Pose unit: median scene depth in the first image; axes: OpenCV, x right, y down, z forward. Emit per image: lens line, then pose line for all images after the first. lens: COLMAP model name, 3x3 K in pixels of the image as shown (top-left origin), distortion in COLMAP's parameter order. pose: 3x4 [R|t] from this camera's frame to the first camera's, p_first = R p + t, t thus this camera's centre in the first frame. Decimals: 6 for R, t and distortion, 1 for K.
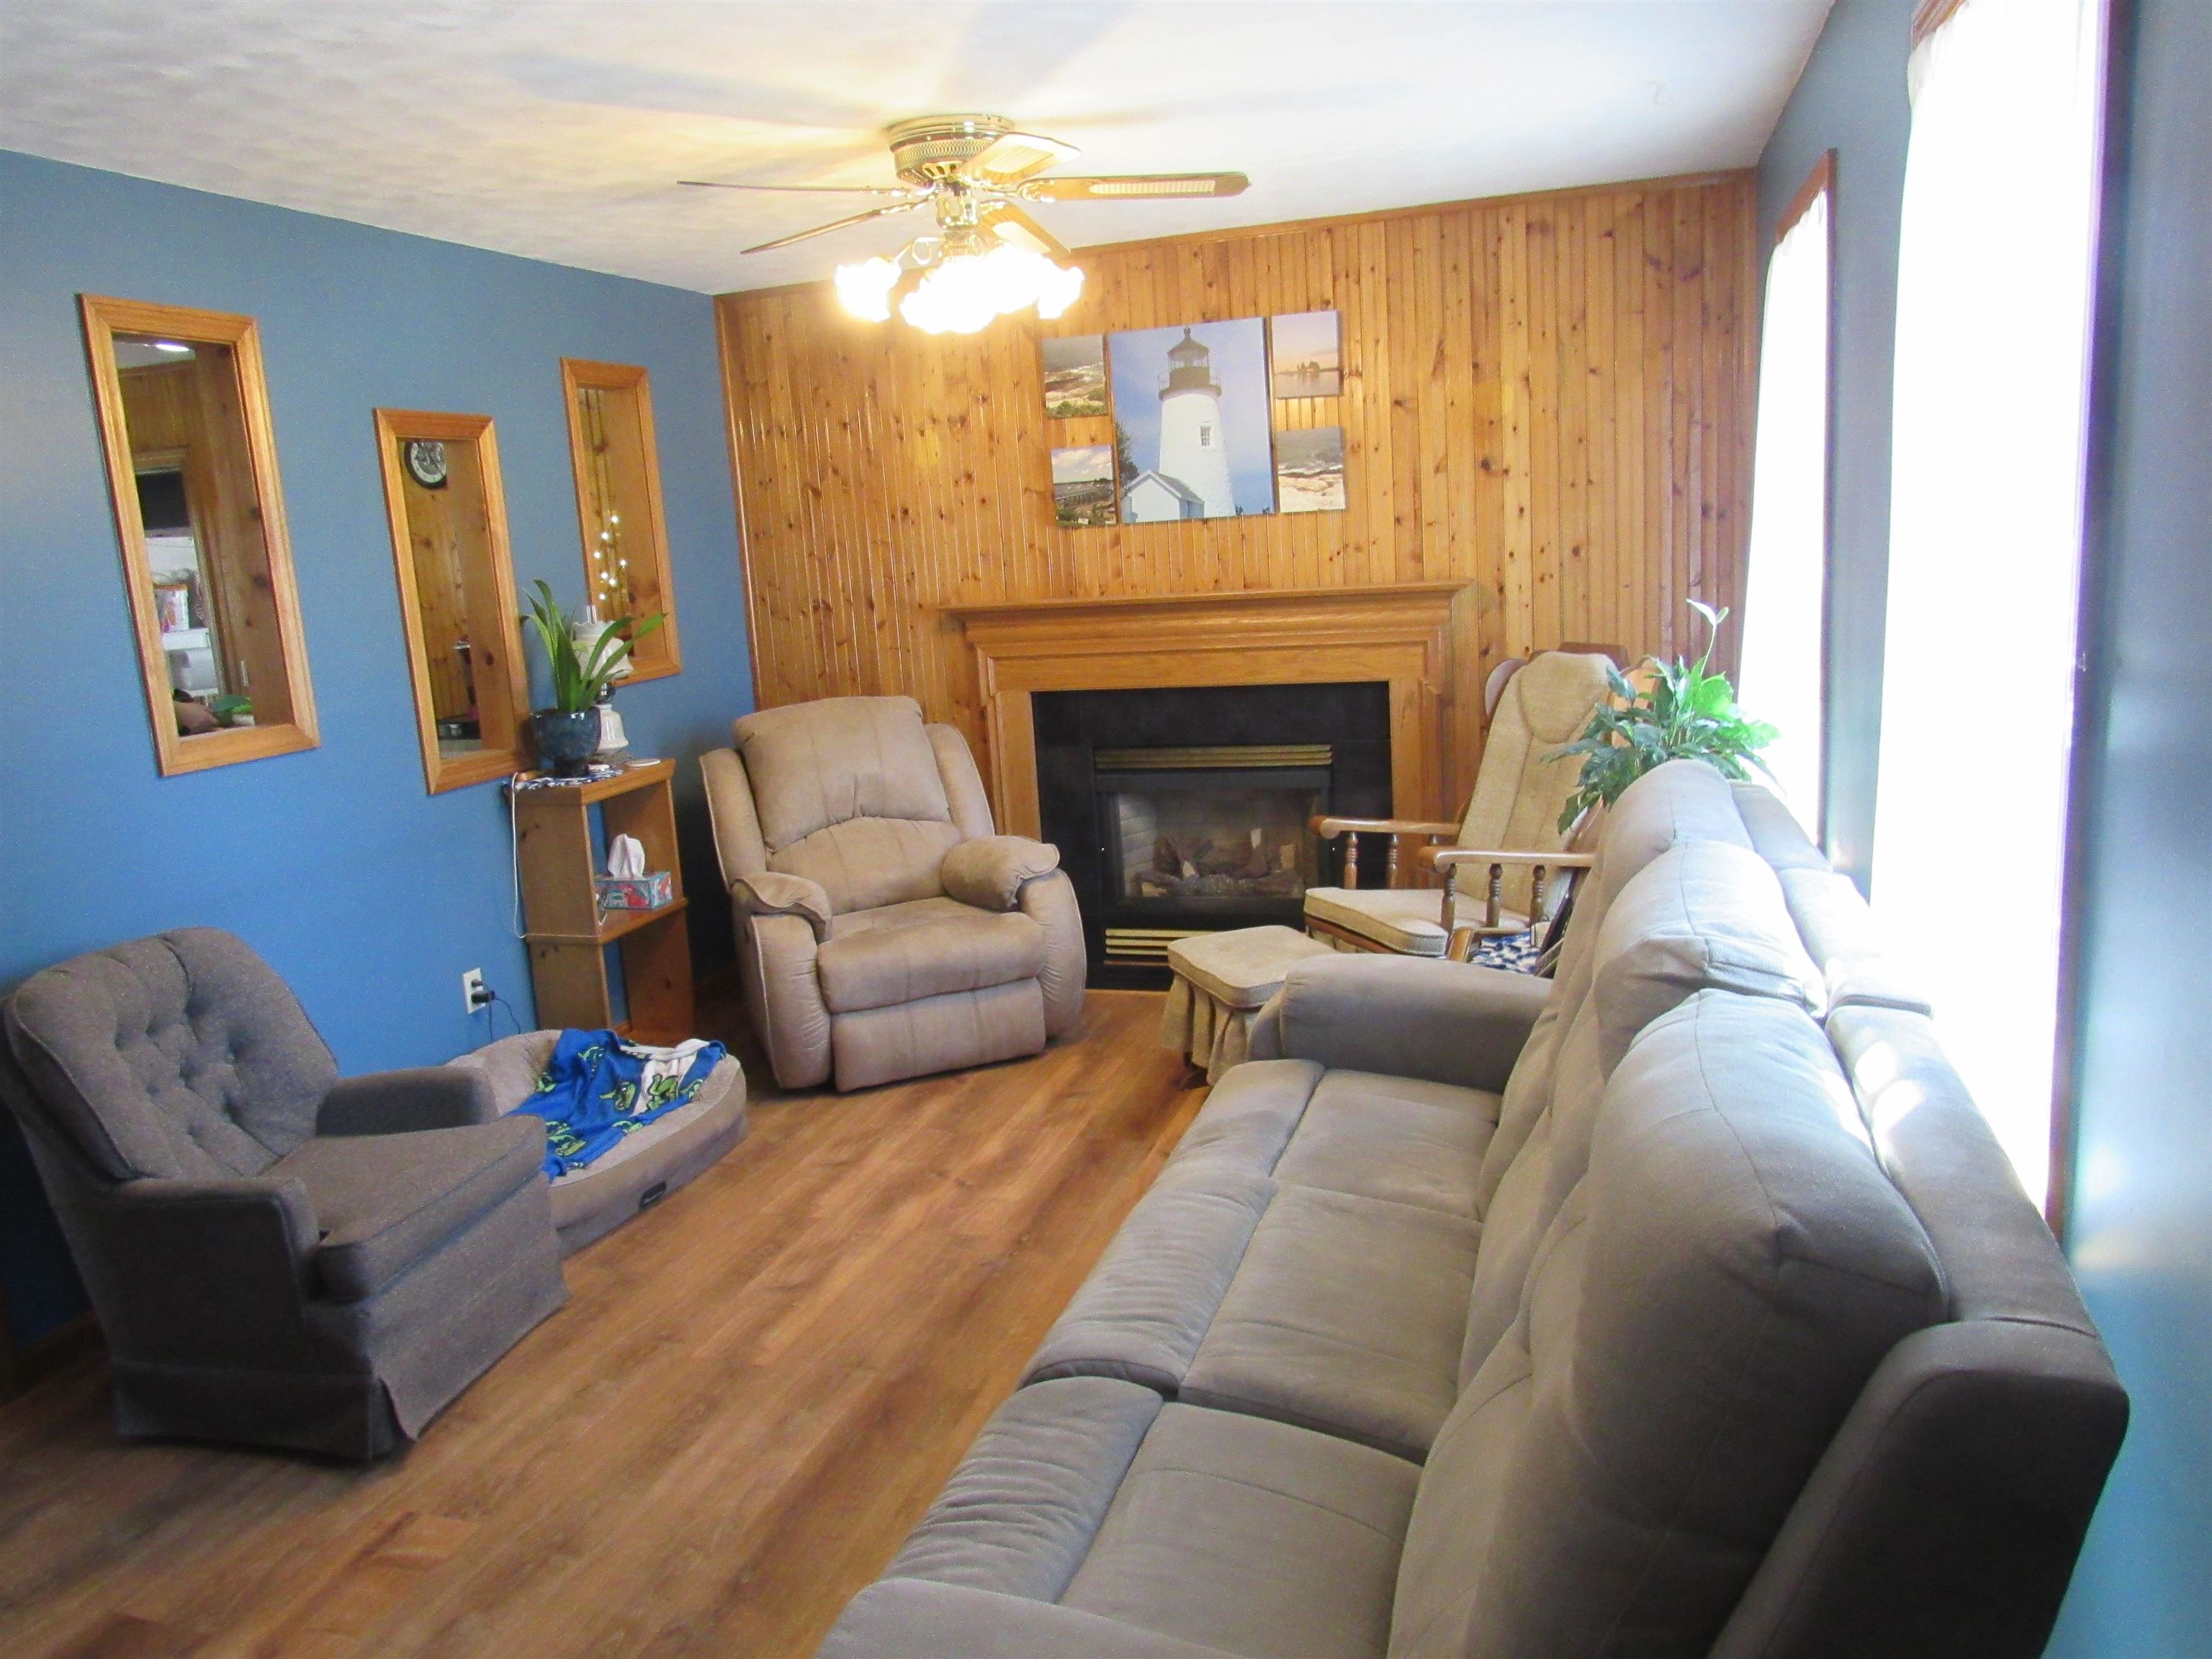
lens RADIAL K [[1588.2, 0, 1106.0], [0, 1588.2, 829.5], [0, 0, 1]] dist [-0.022415, 0.000340]
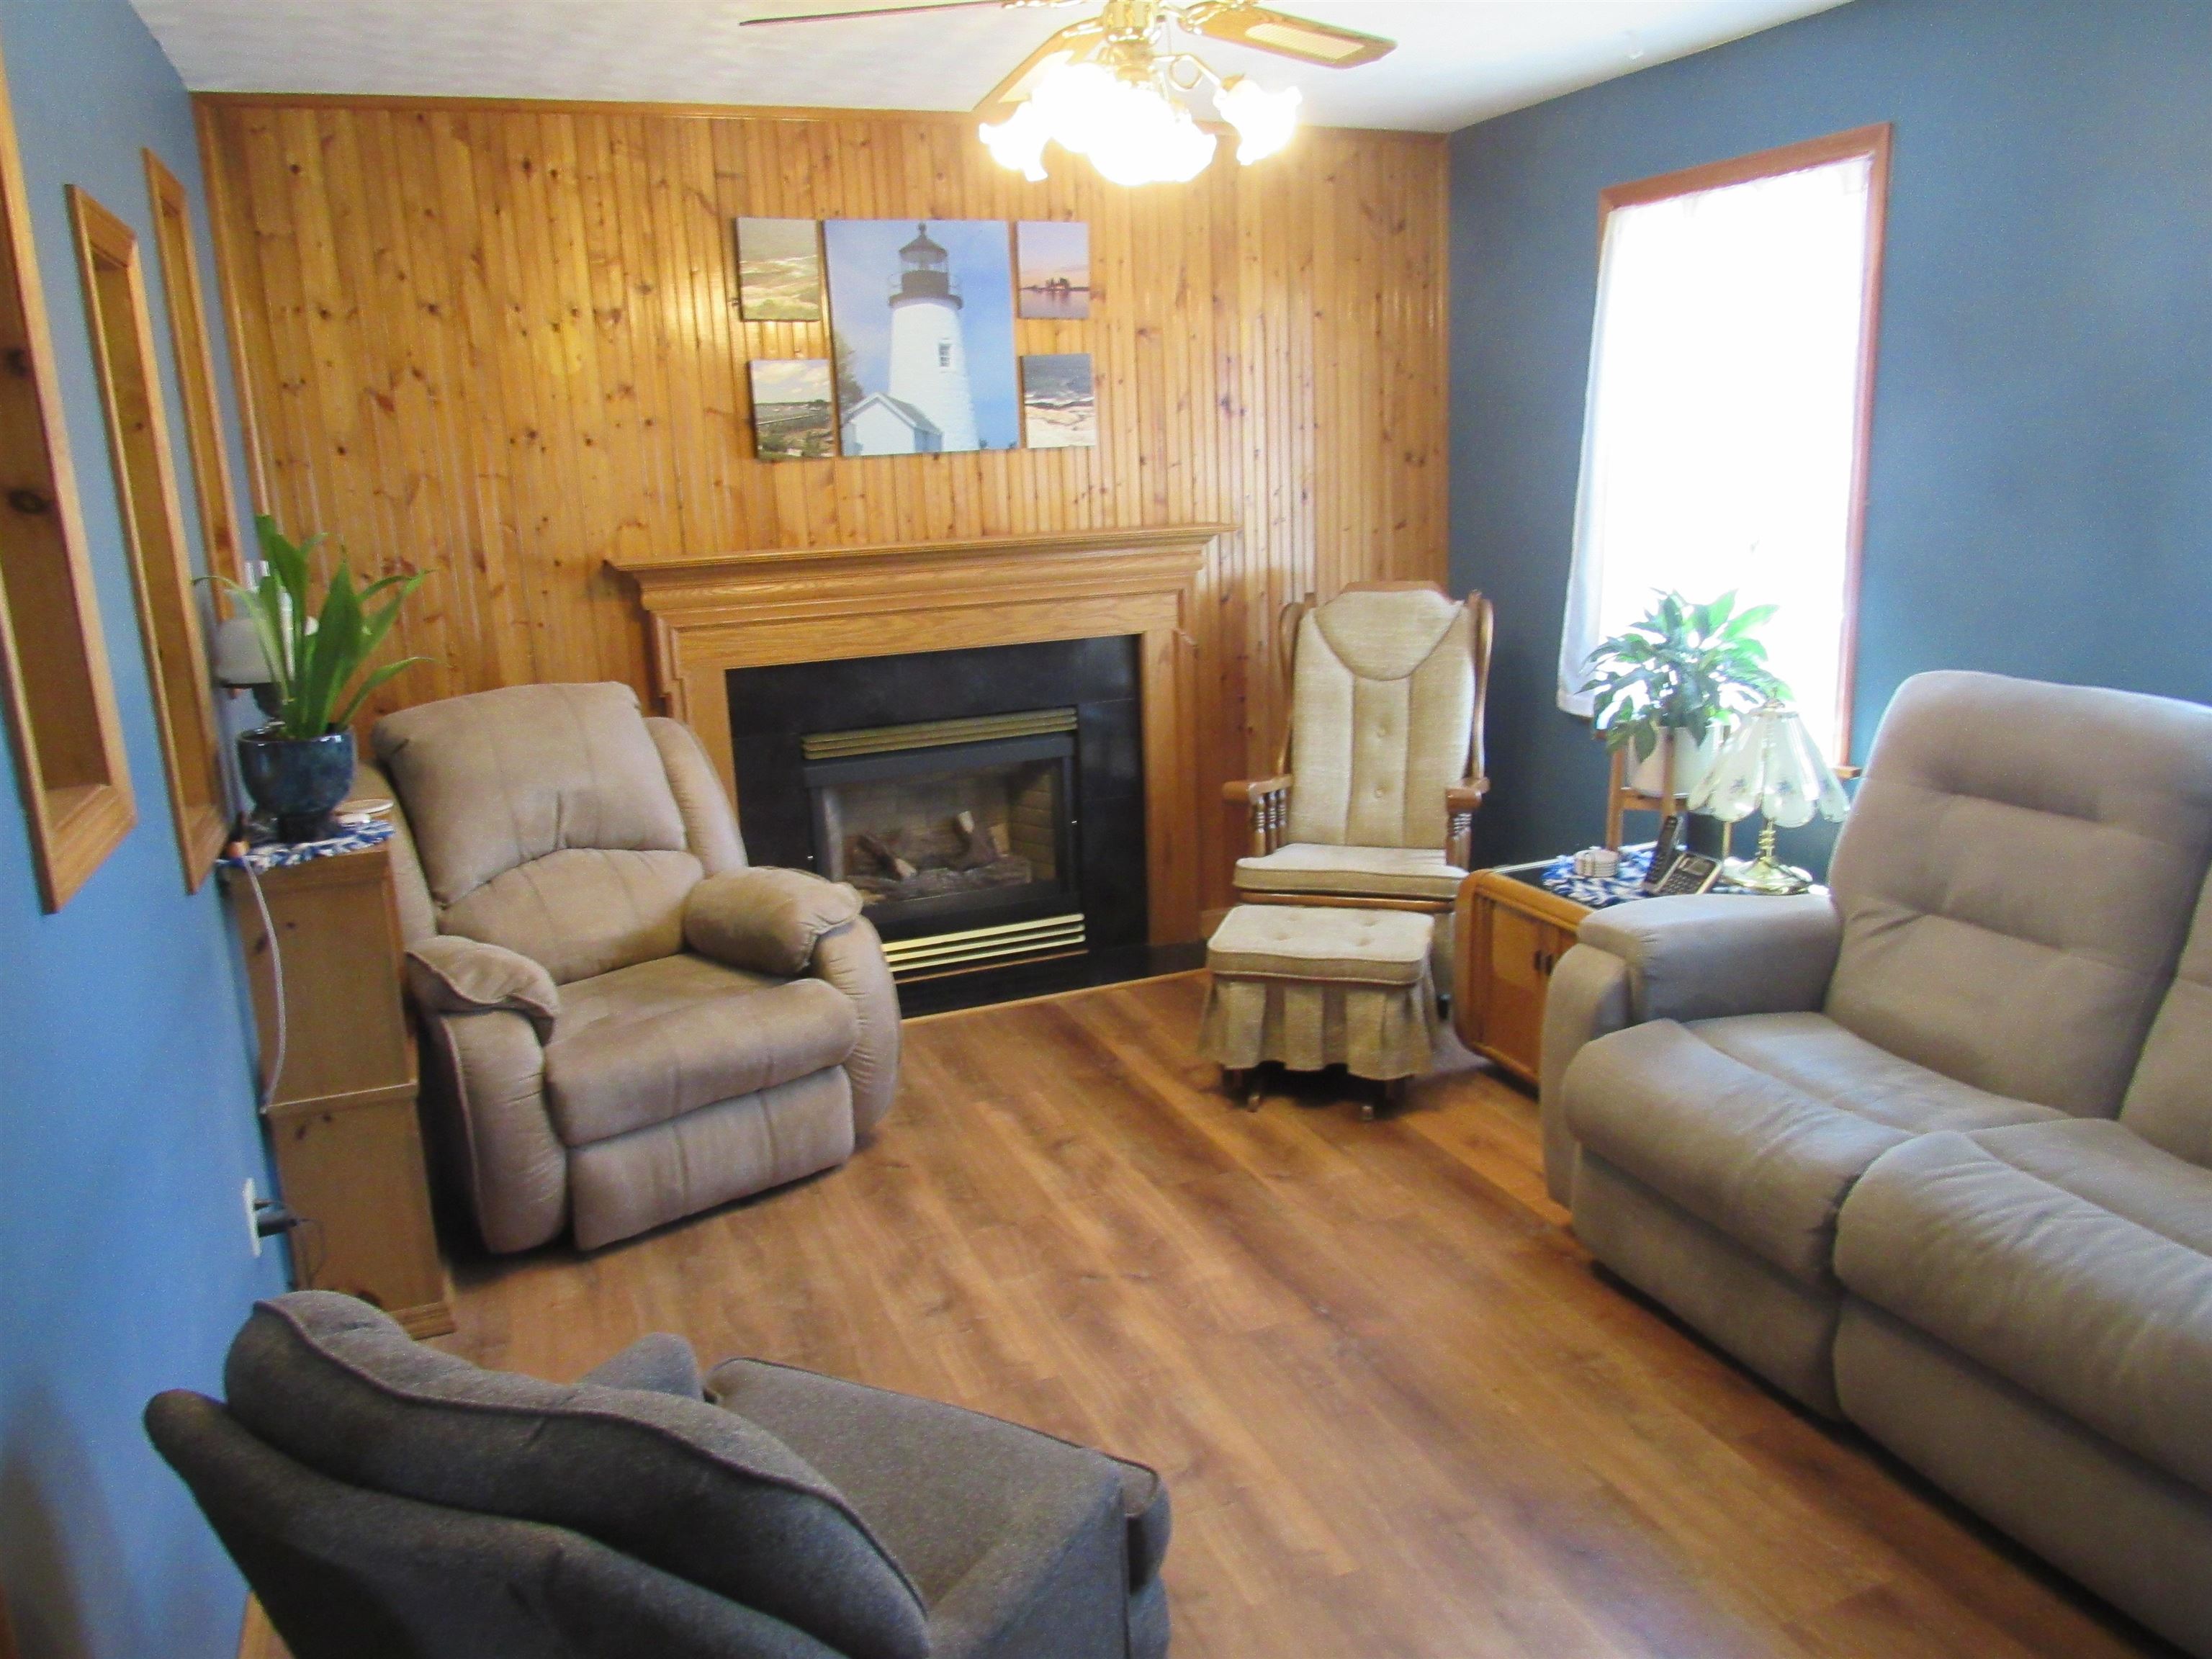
lens RADIAL K [[1586.1, 0, 1106.0], [0, 1586.1, 829.5], [0, 0, 1]] dist [-0.030798, 0.001993]
pose [[0.769024, -0.119038, 0.628038, -0.468562], [0.108803, 0.992546, 0.054899, -0.035847], [-0.629892, 0.026114, 0.776243, 0.320143]]
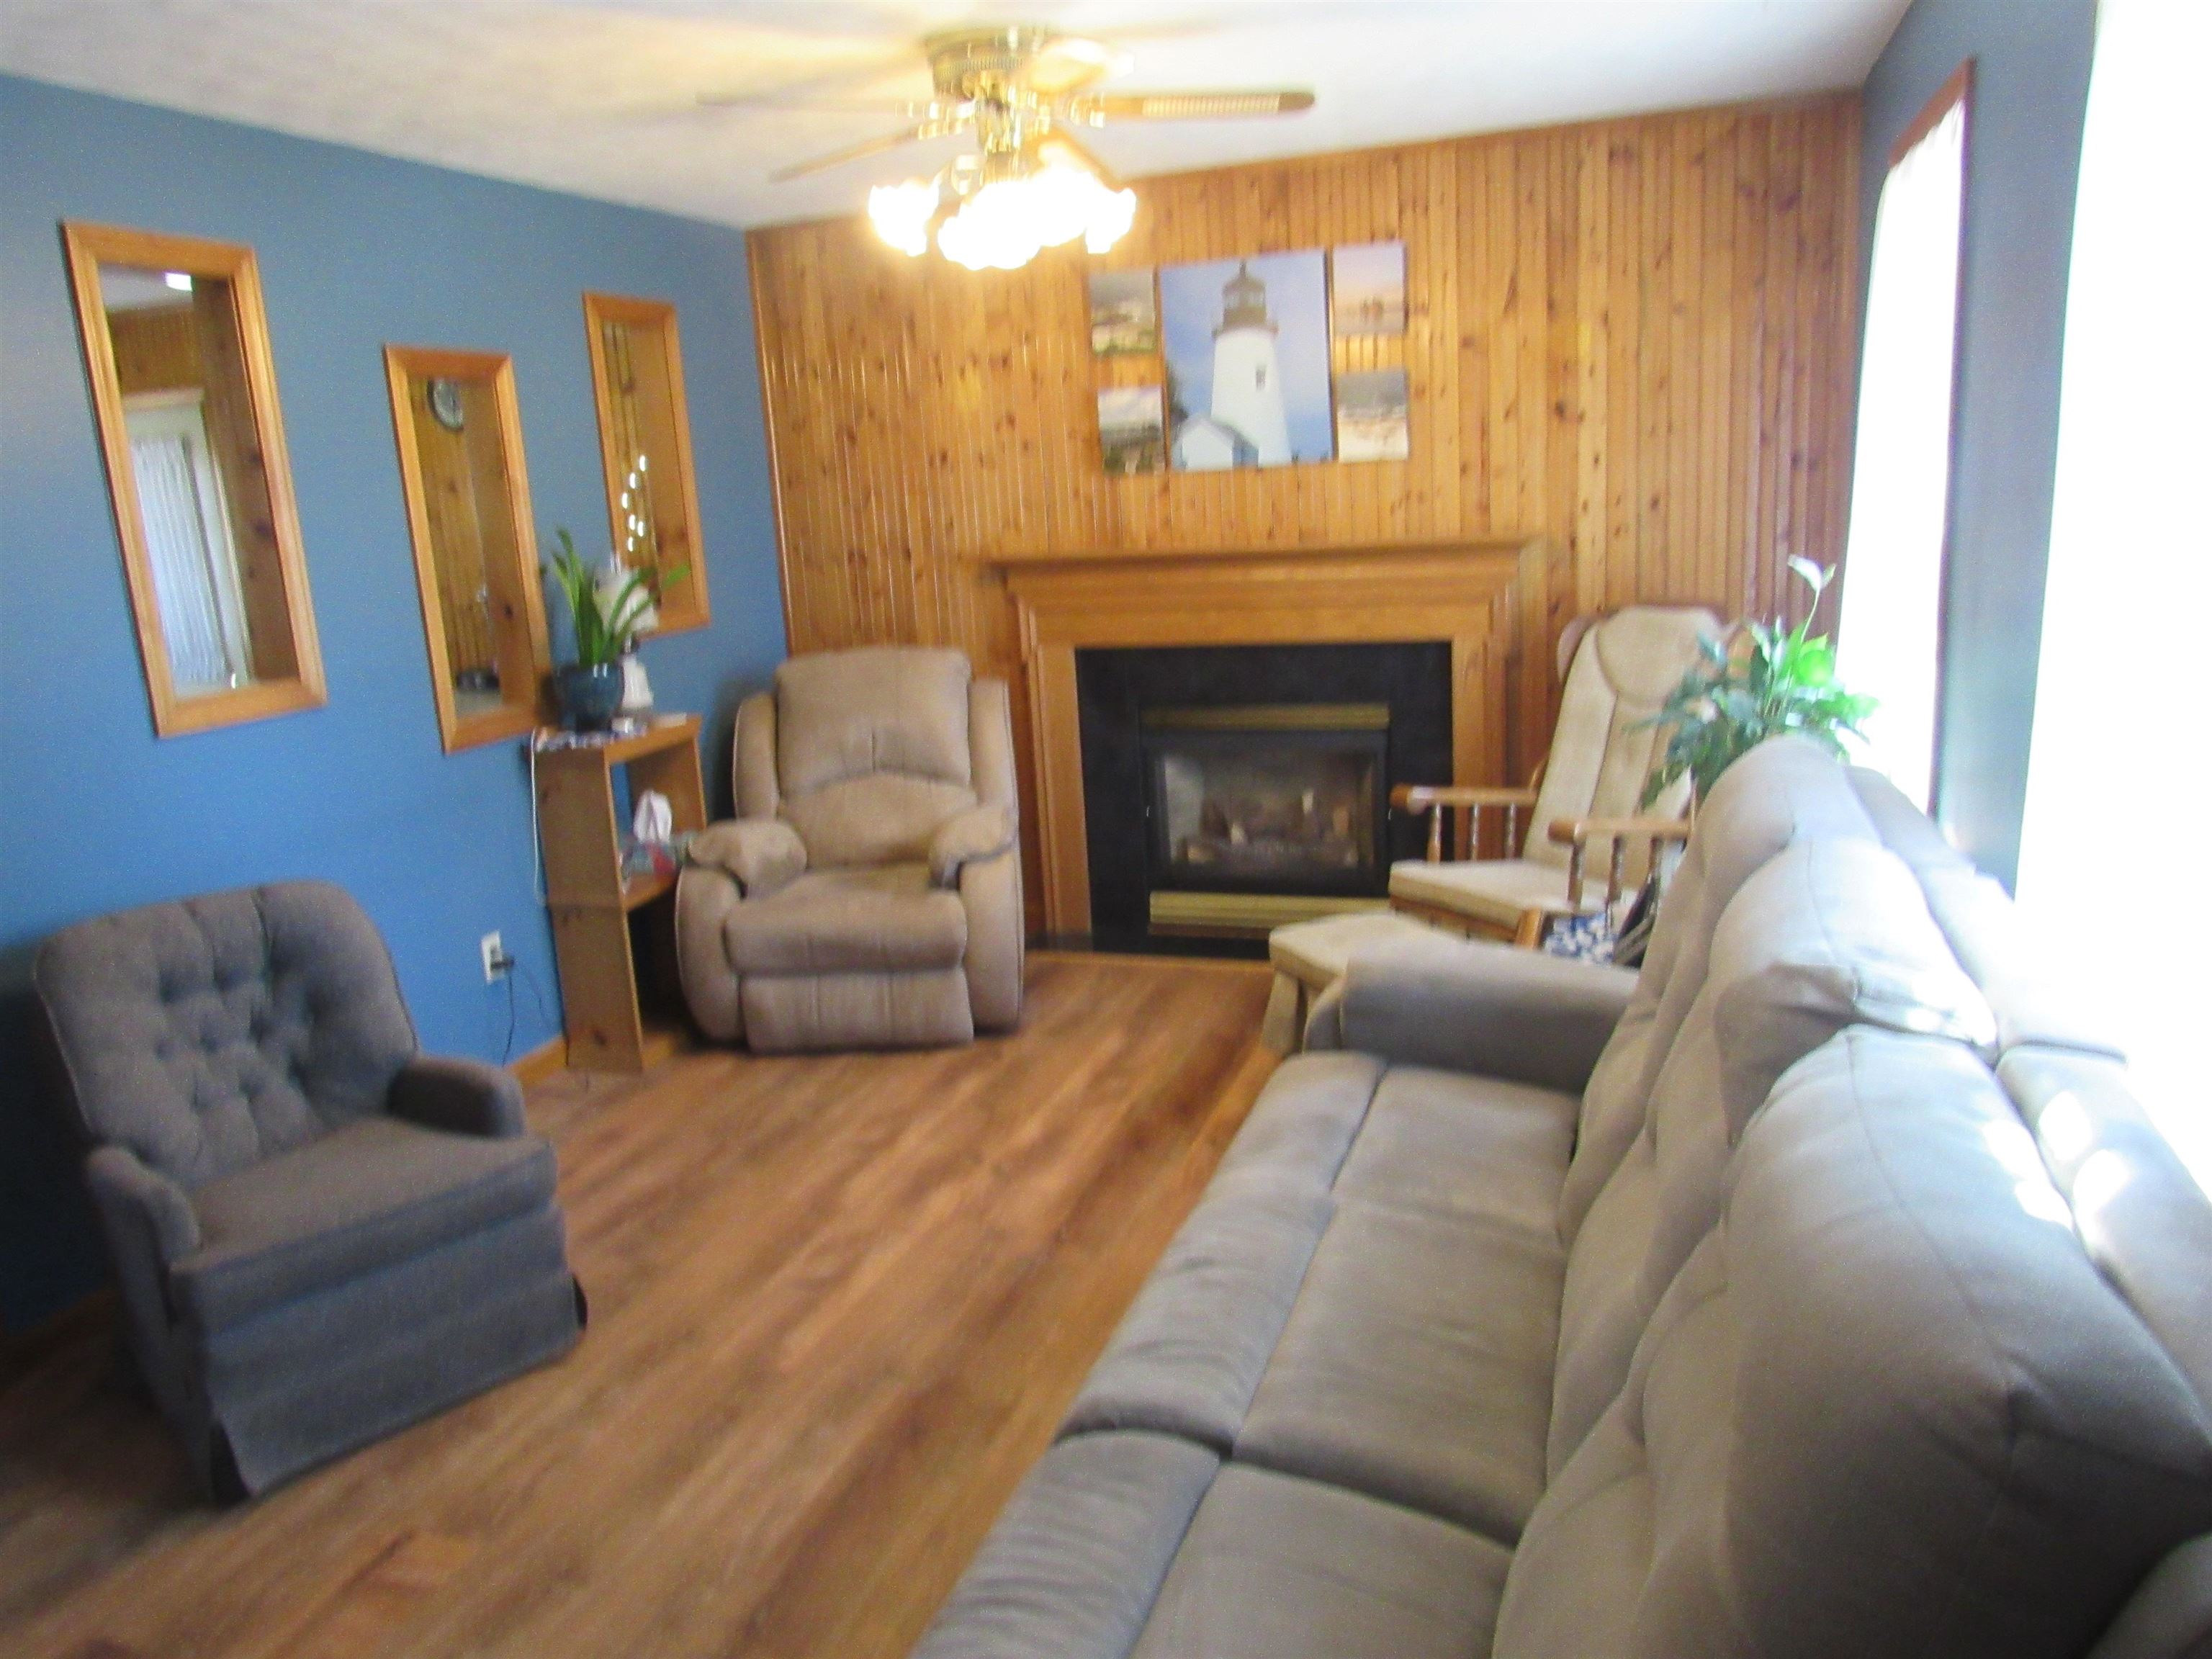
lens RADIAL K [[1588.2, 0, 1106.0], [0, 1588.2, 829.5], [0, 0, 1]] dist [-0.022415, 0.000340]
pose [[0.999633, 0.009878, -0.025215, -0.003358], [-0.009000, 0.999357, 0.034709, -0.011810], [0.025541, -0.034469, 0.999079, 0.047856]]
